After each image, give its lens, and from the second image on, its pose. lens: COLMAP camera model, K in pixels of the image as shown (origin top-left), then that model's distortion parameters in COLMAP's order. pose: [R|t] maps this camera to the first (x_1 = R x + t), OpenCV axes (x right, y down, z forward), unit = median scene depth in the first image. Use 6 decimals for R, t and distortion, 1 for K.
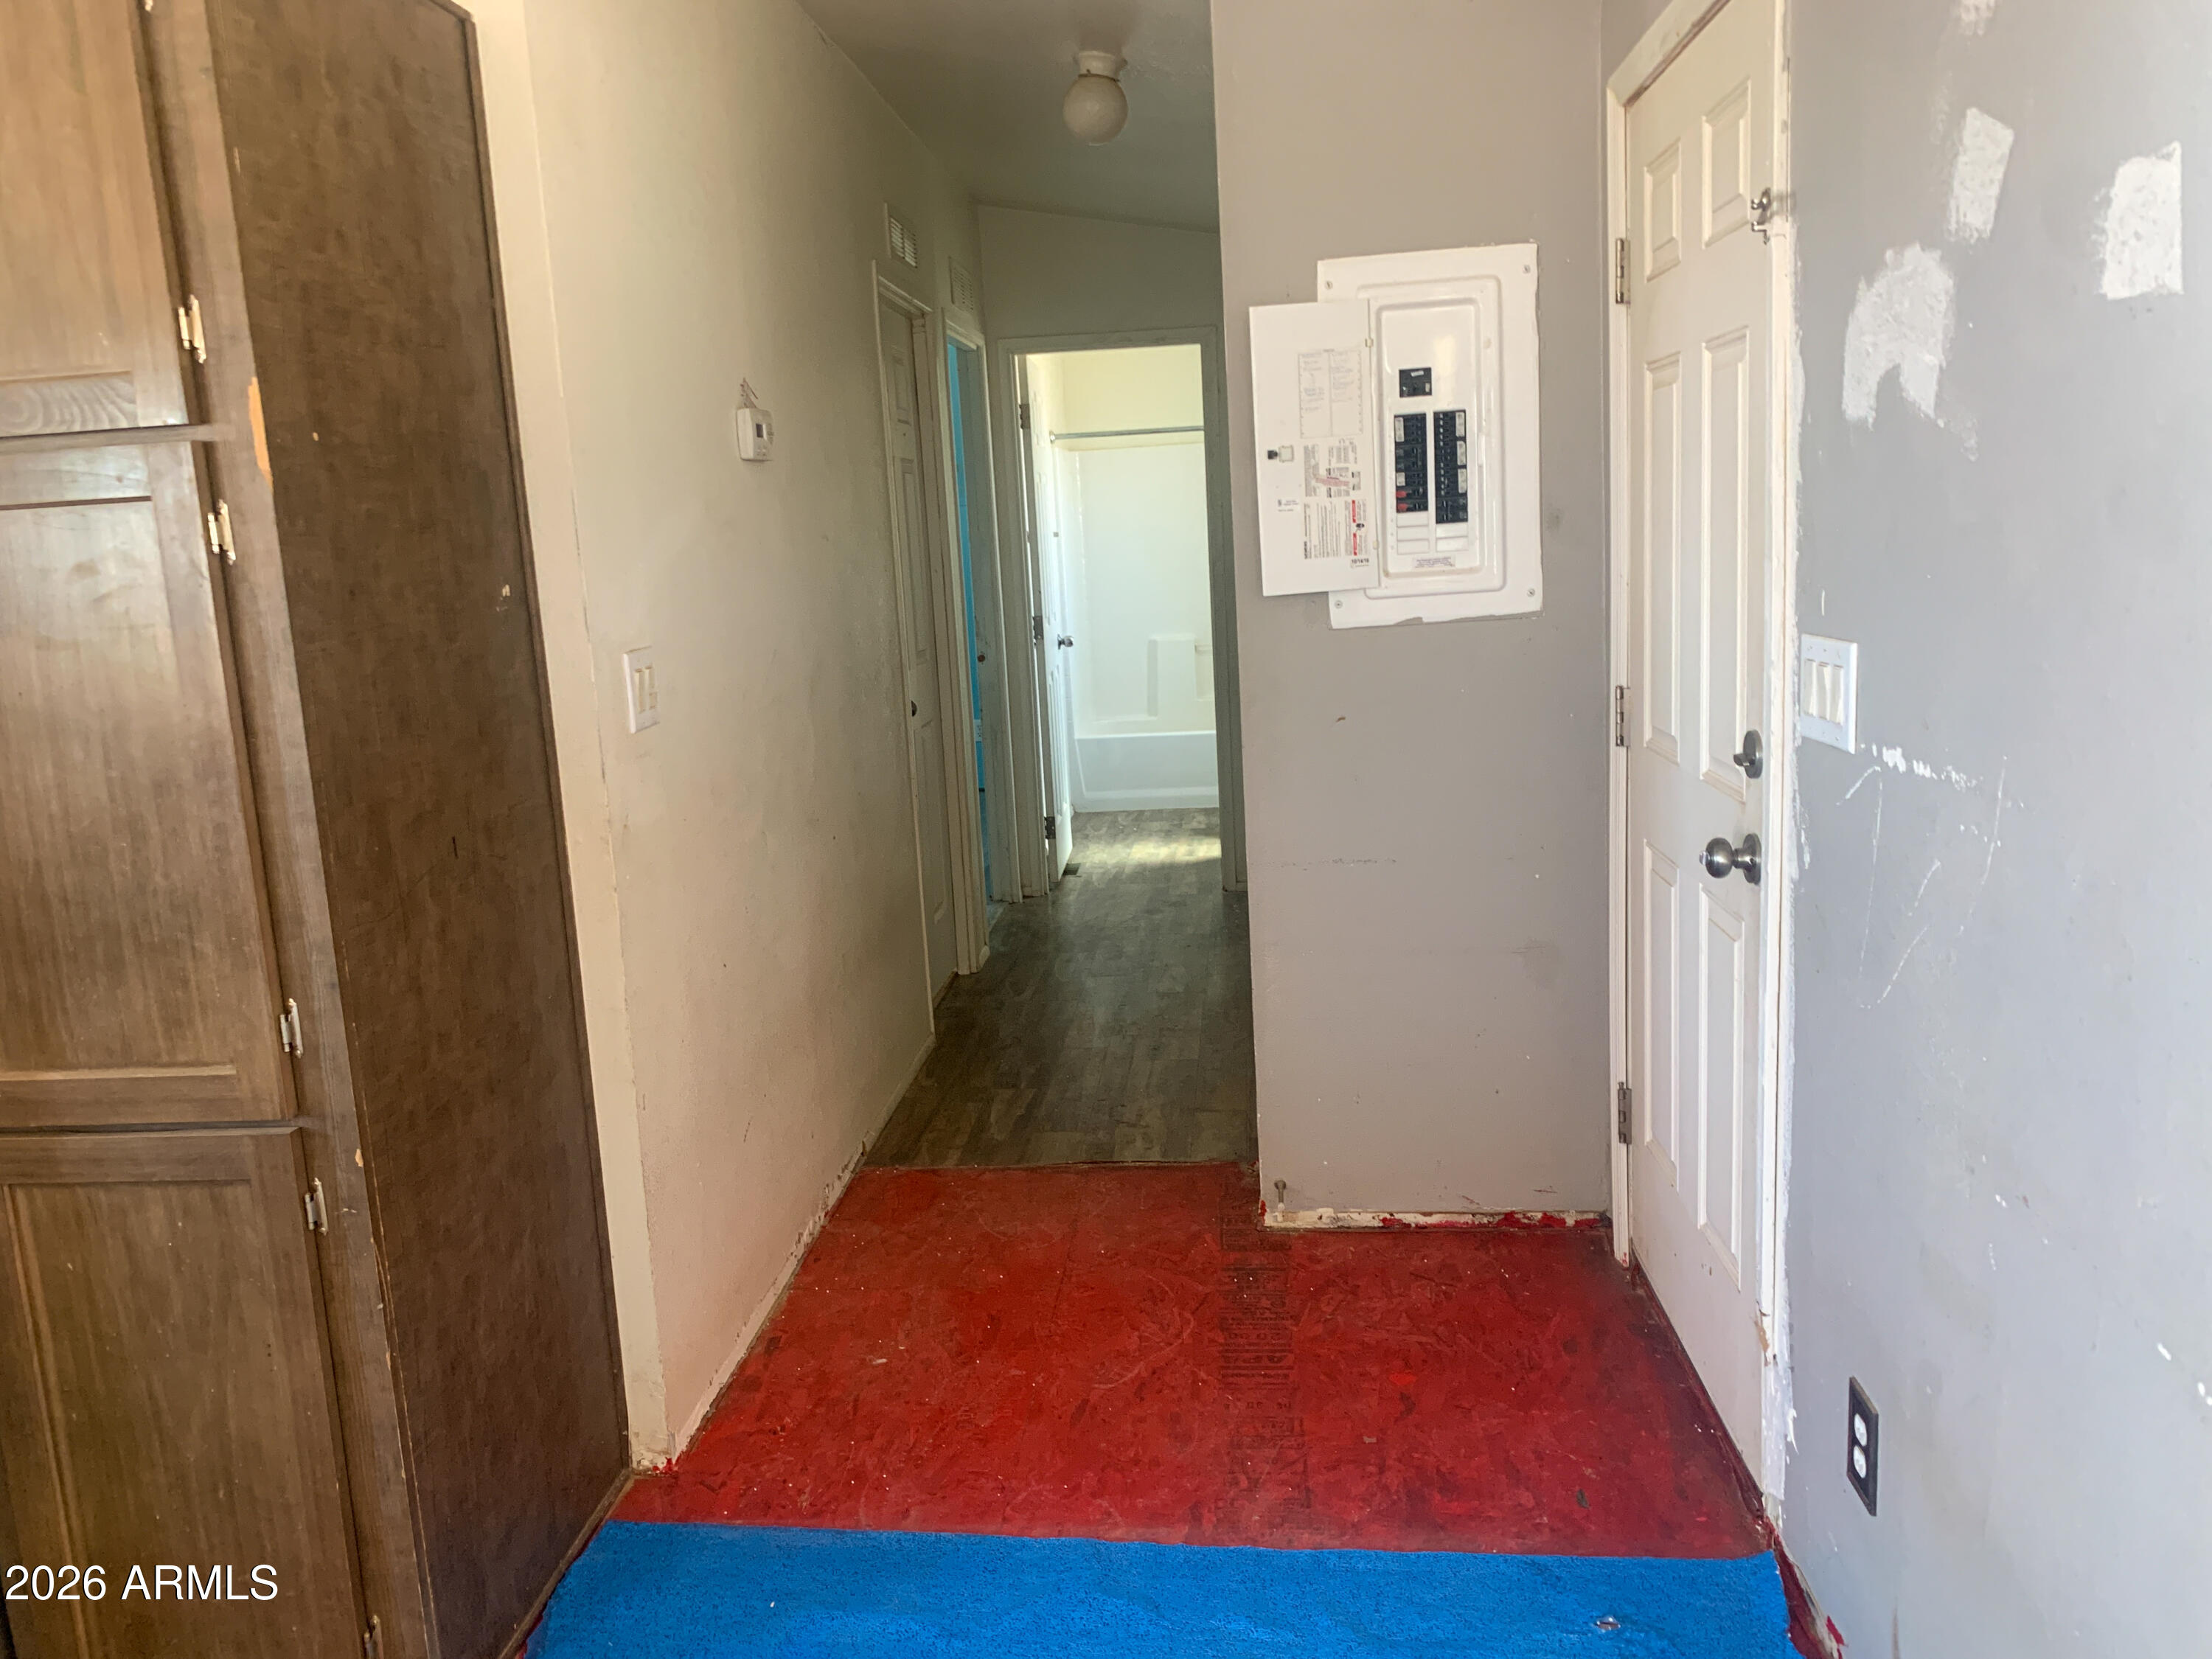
lens RADIAL K [[1719.3, 0, 1106.0], [0, 1719.3, 829.5], [0, 0, 1]] dist [0.077194, -0.130123]
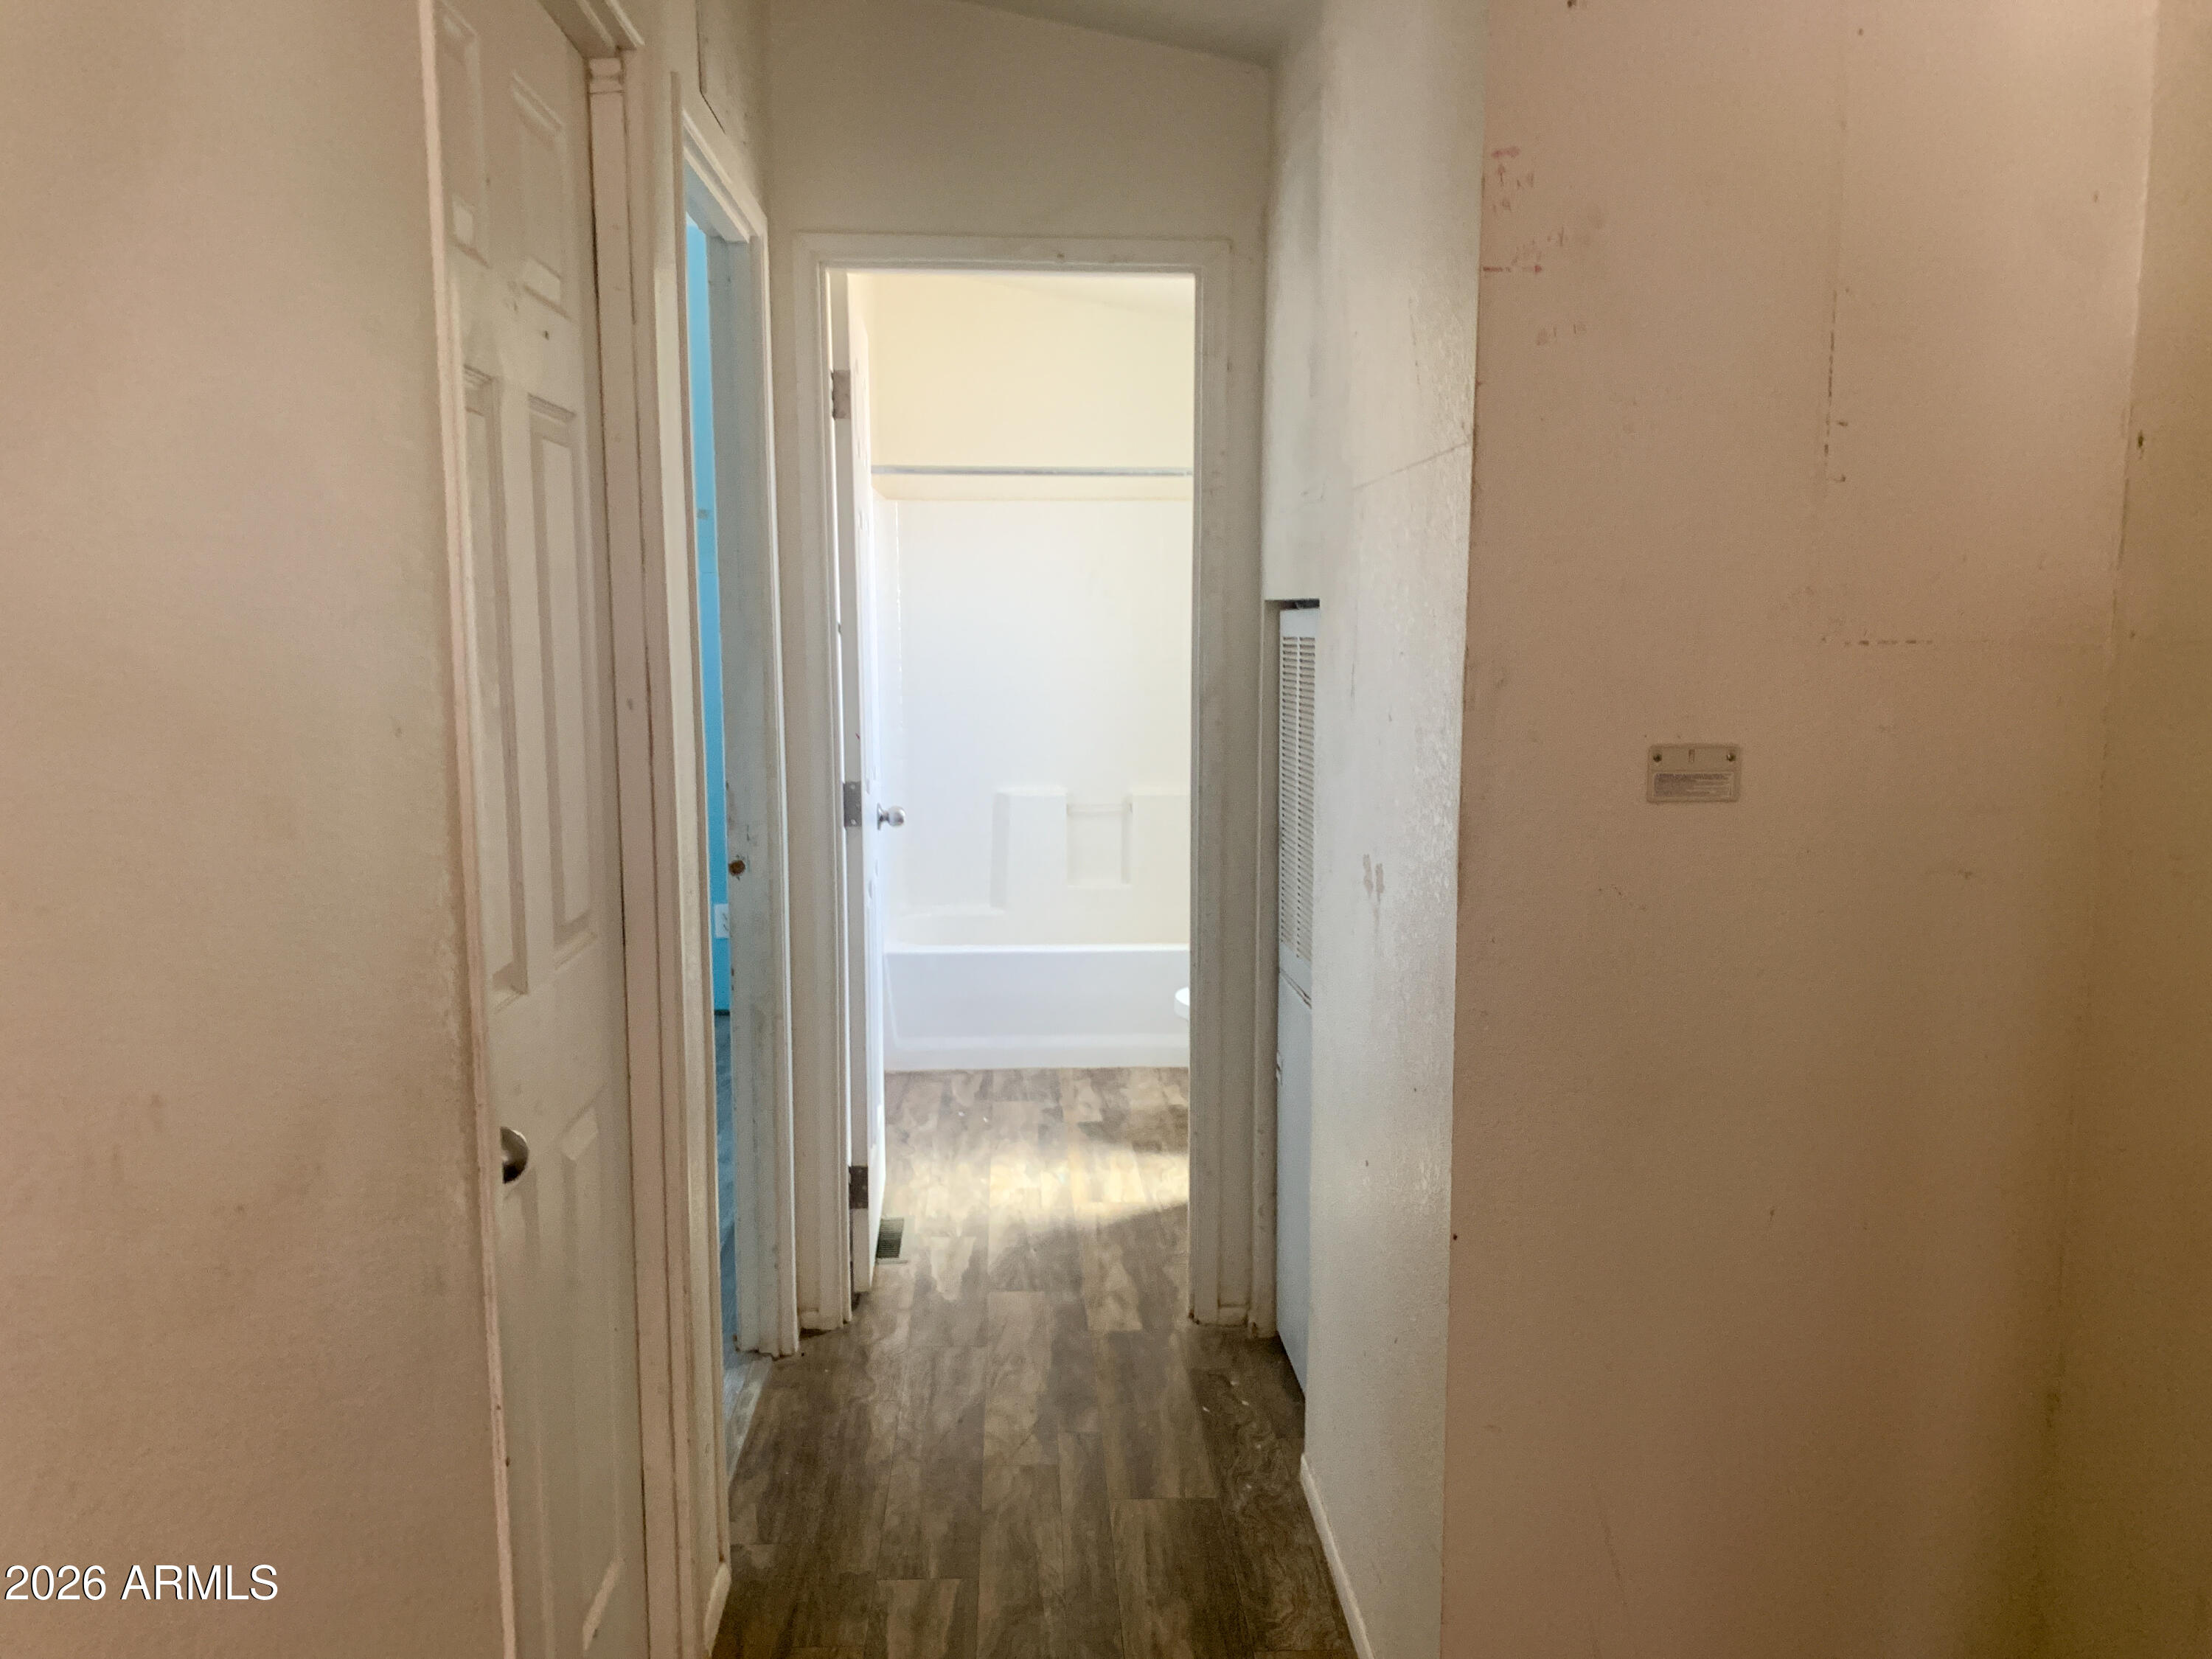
lens RADIAL K [[1712.5, 0, 1109.0], [0, 1712.5, 883.1], [0, 0, 1]] dist [0.069411, -0.113539]
pose [[0.988592, 0.035541, 0.146366, -0.042735], [-0.031896, 0.999122, -0.027172, -0.093399], [-0.147203, 0.022194, 0.988857, 0.547980]]
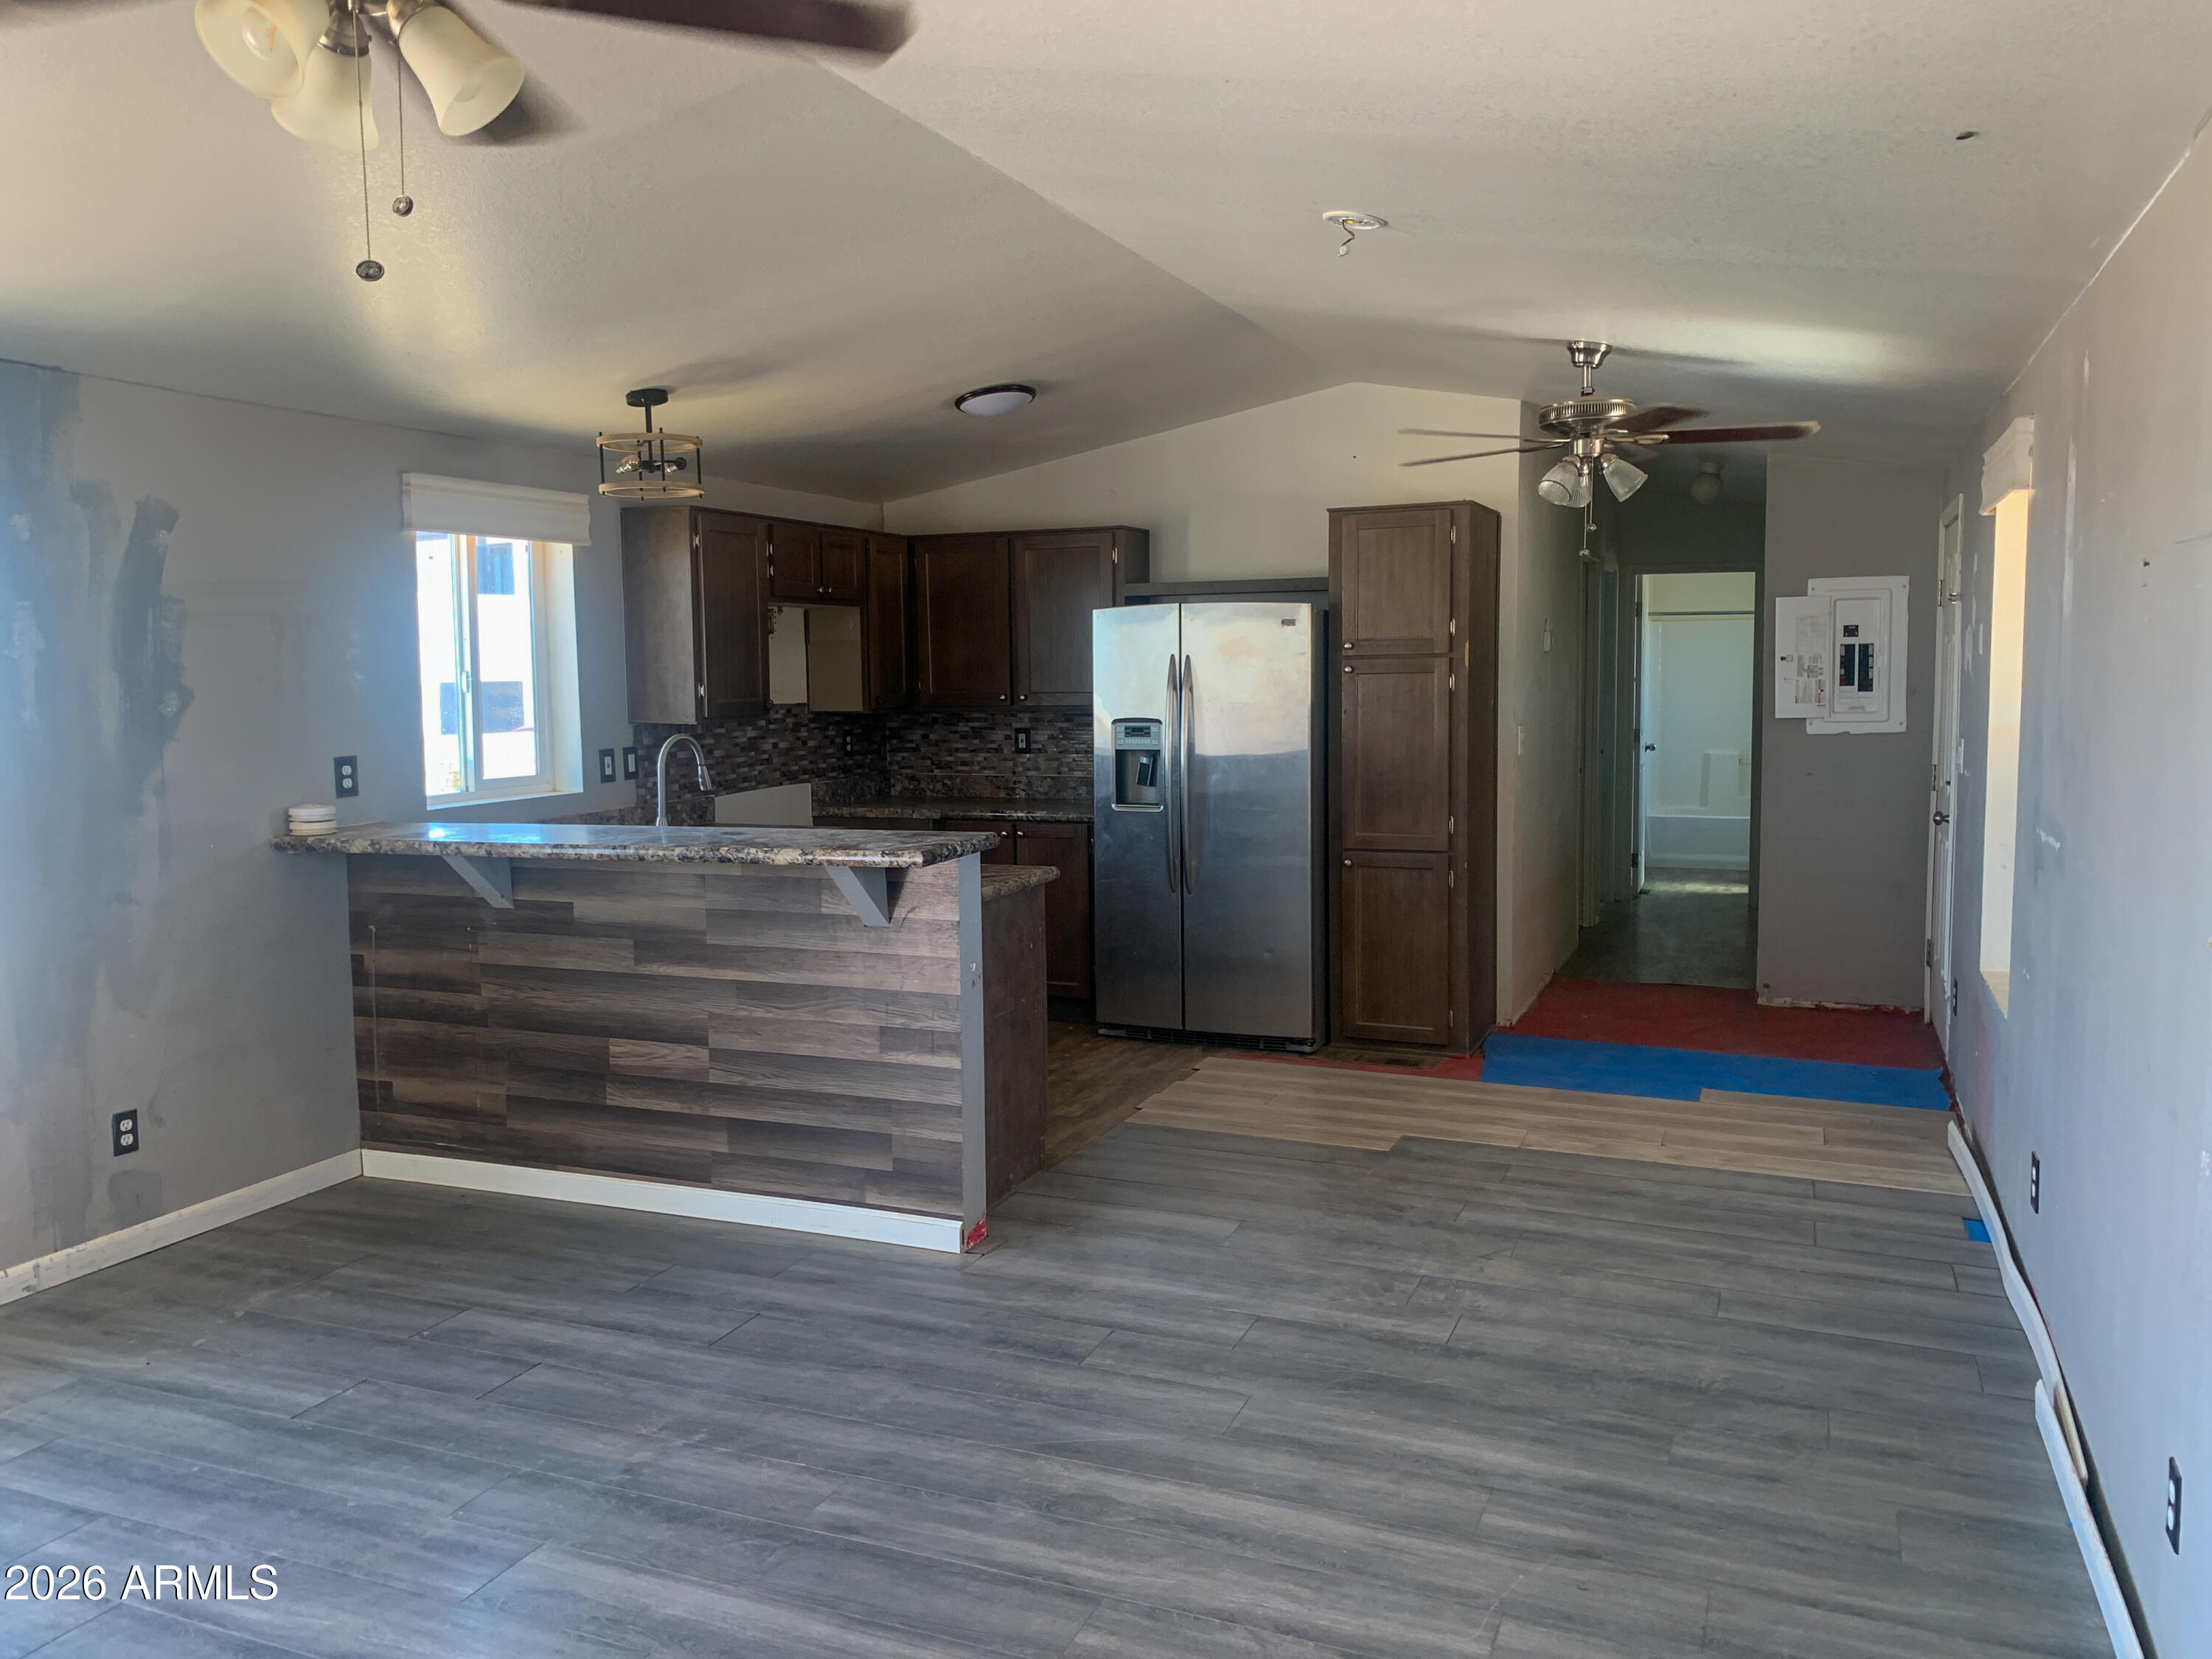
lens RADIAL K [[1671.6, 0, 1104.6], [0, 1671.6, 804.7], [0, 0, 1]] dist [0.065856, -0.148971]
pose [[0.951161, 0.068623, -0.300970, -0.040733], [-0.093154, 0.993333, -0.067912, 0.115265], [0.294303, 0.092632, 0.951212, -0.746459]]
